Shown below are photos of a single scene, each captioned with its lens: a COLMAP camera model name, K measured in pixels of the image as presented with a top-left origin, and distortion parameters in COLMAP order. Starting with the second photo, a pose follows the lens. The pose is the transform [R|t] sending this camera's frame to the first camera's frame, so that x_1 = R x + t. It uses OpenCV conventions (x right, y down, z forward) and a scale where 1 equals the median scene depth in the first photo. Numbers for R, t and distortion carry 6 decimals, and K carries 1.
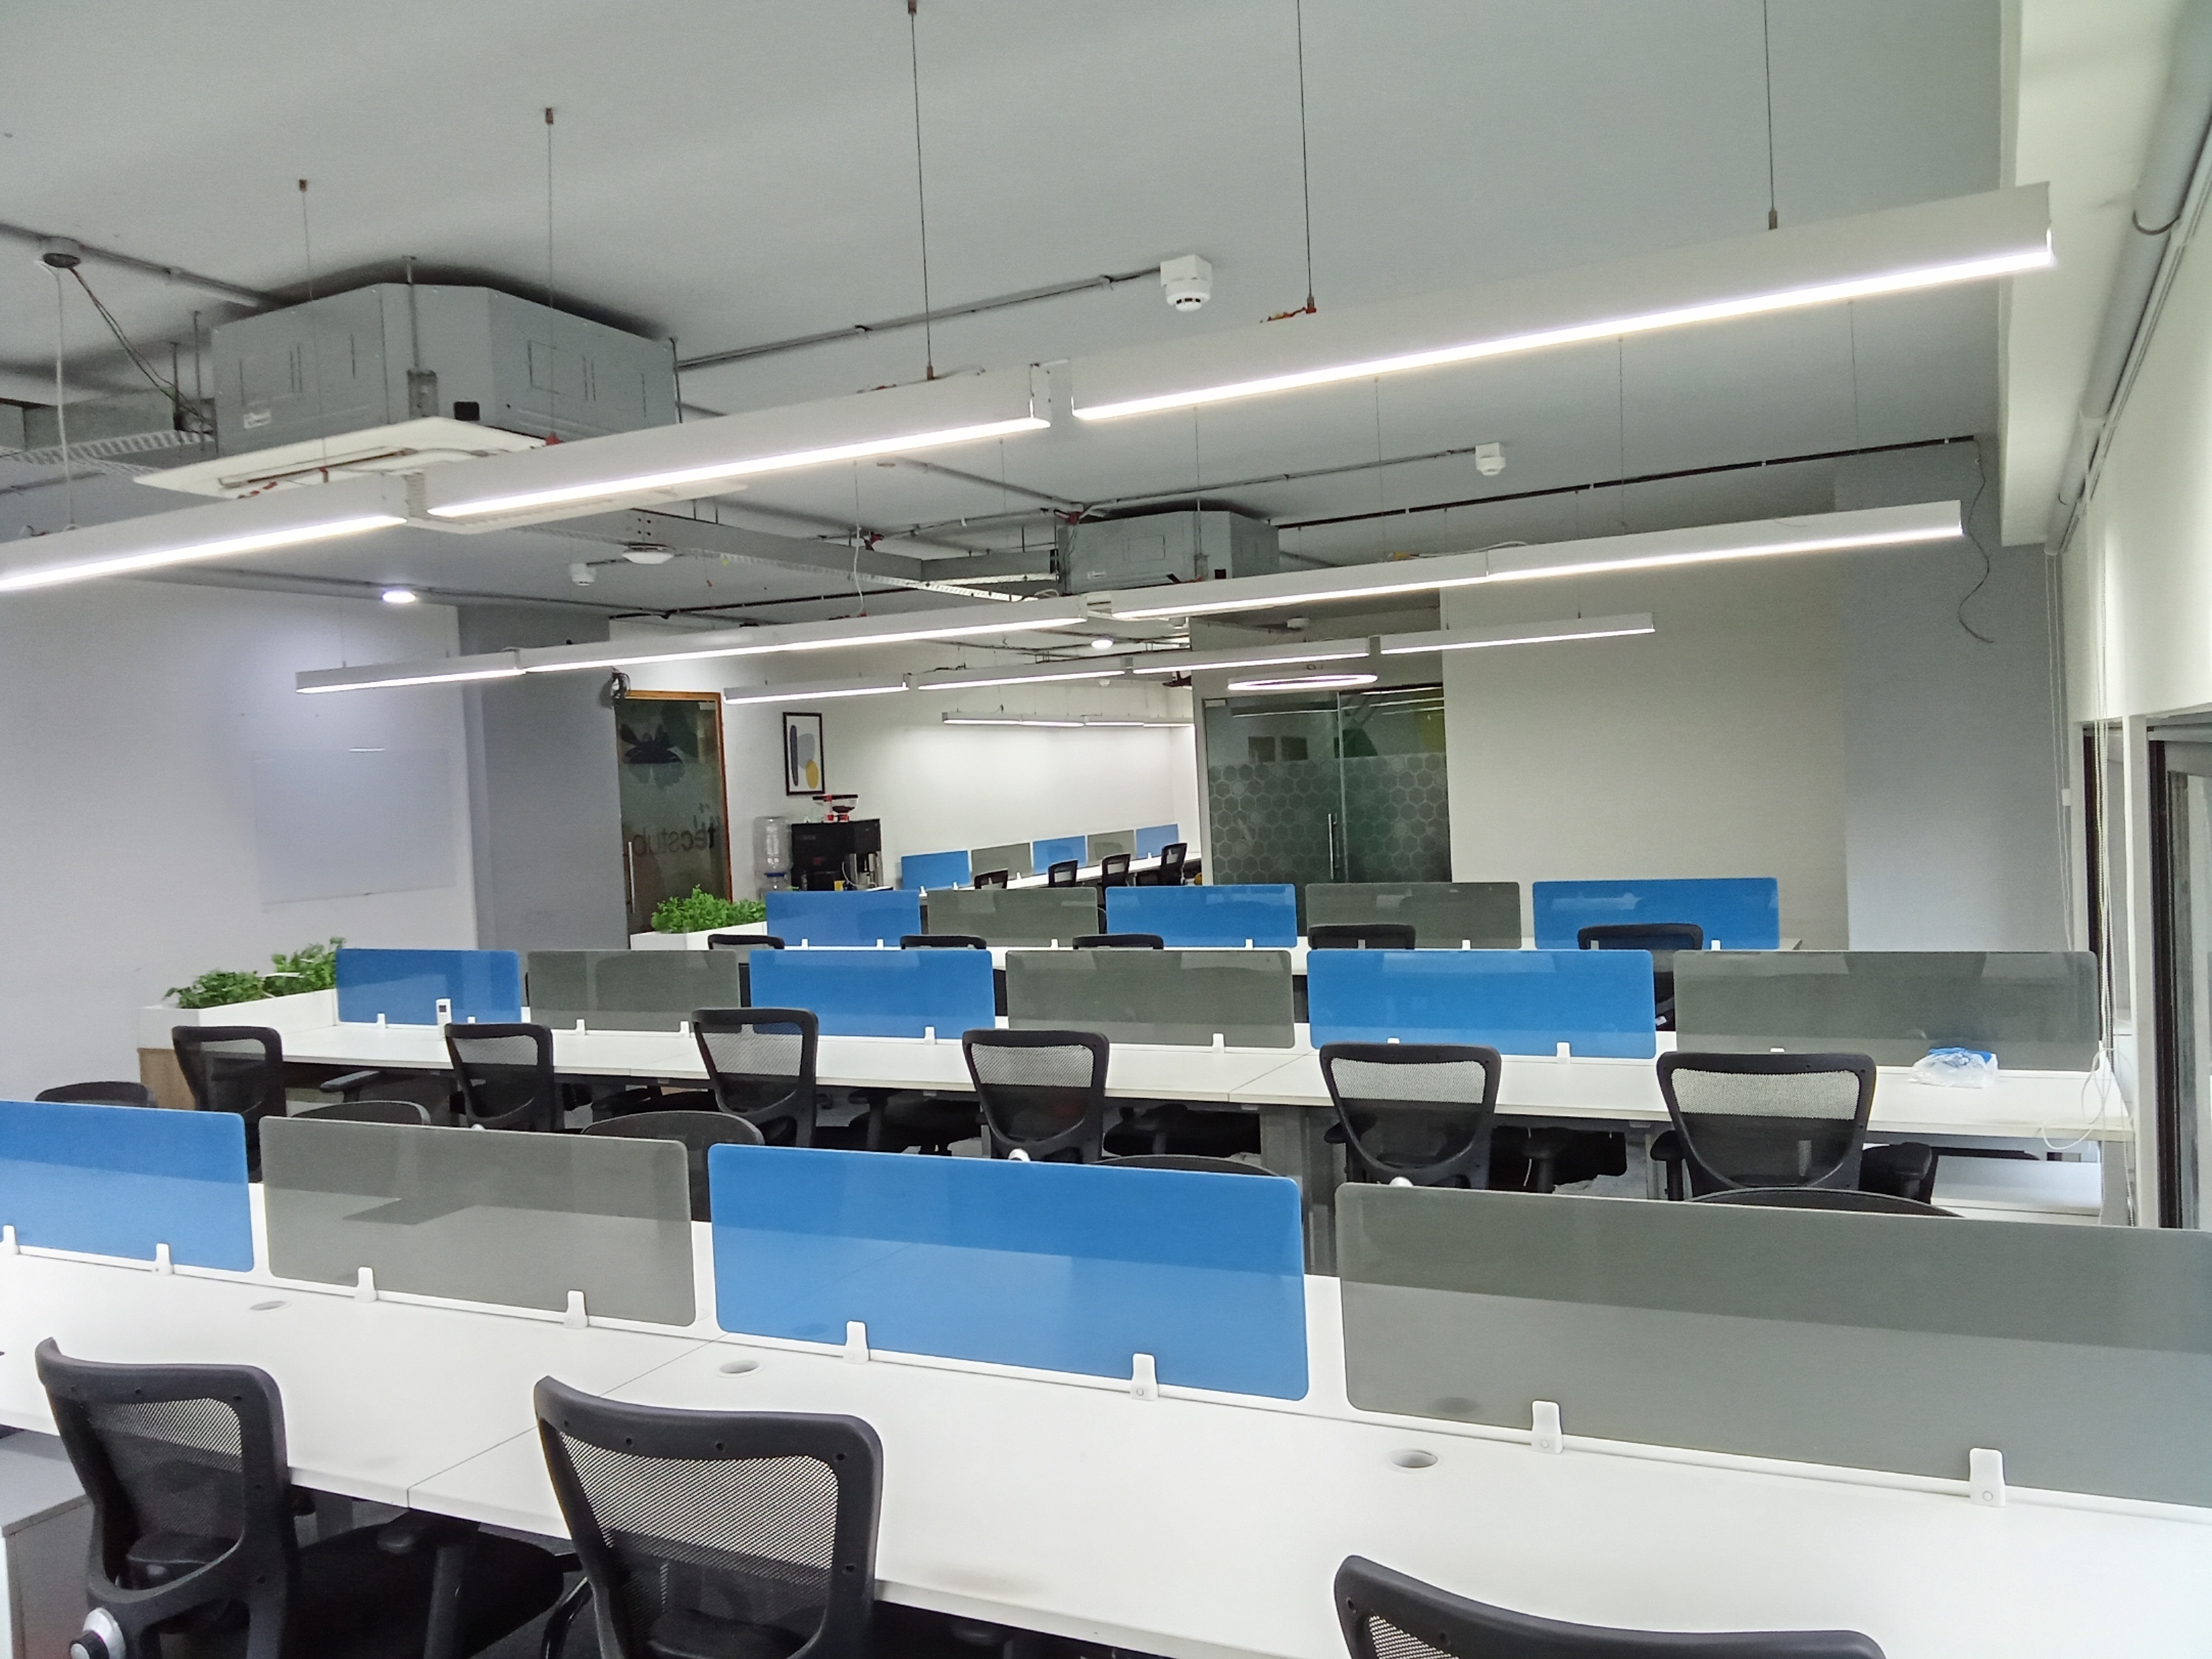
lens RADIAL K [[1817.5, 0, 1102.9], [0, 1817.5, 791.3], [0, 0, 1]] dist [0.065909, -0.000118]
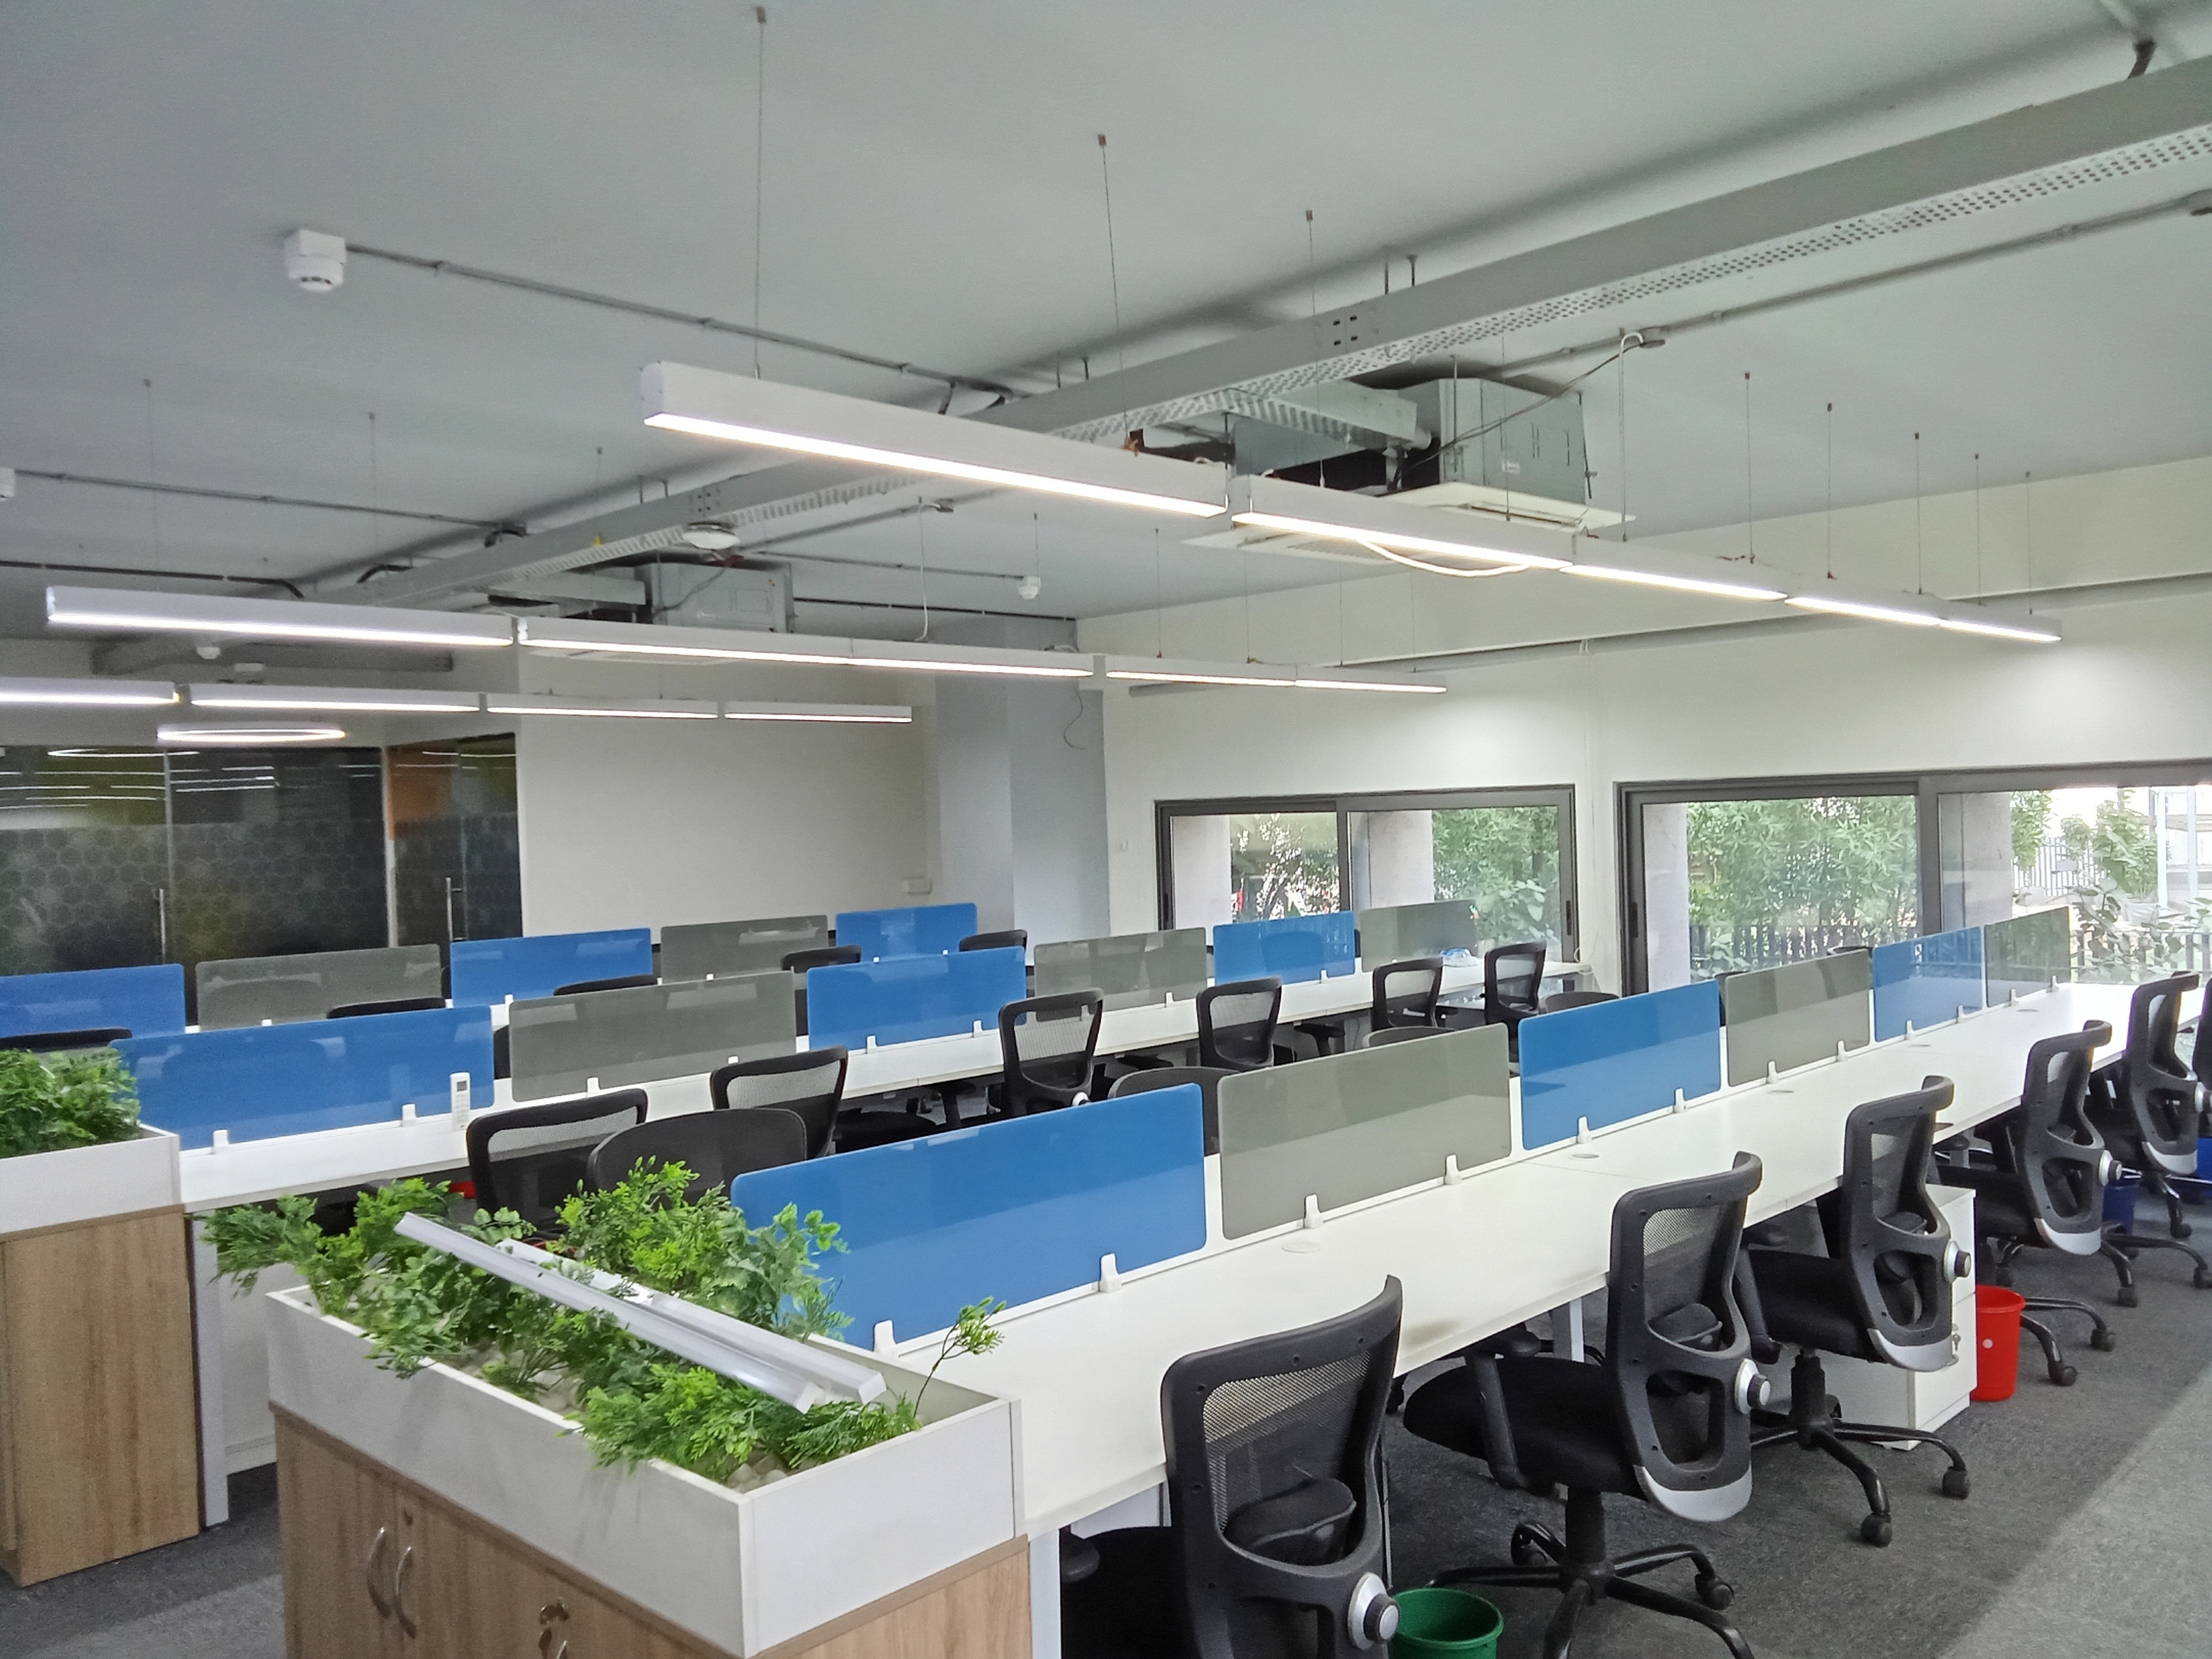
lens RADIAL K [[1786.2, 0, 1106.0], [0, 1786.2, 829.5], [0, 0, 1]] dist [-0.001628, -0.001678]
pose [[0.269291, 0.029116, 0.962619, -0.991173], [0.026365, 0.998945, -0.037590, 0.049053], [-0.962698, 0.035503, 0.268239, 0.552974]]
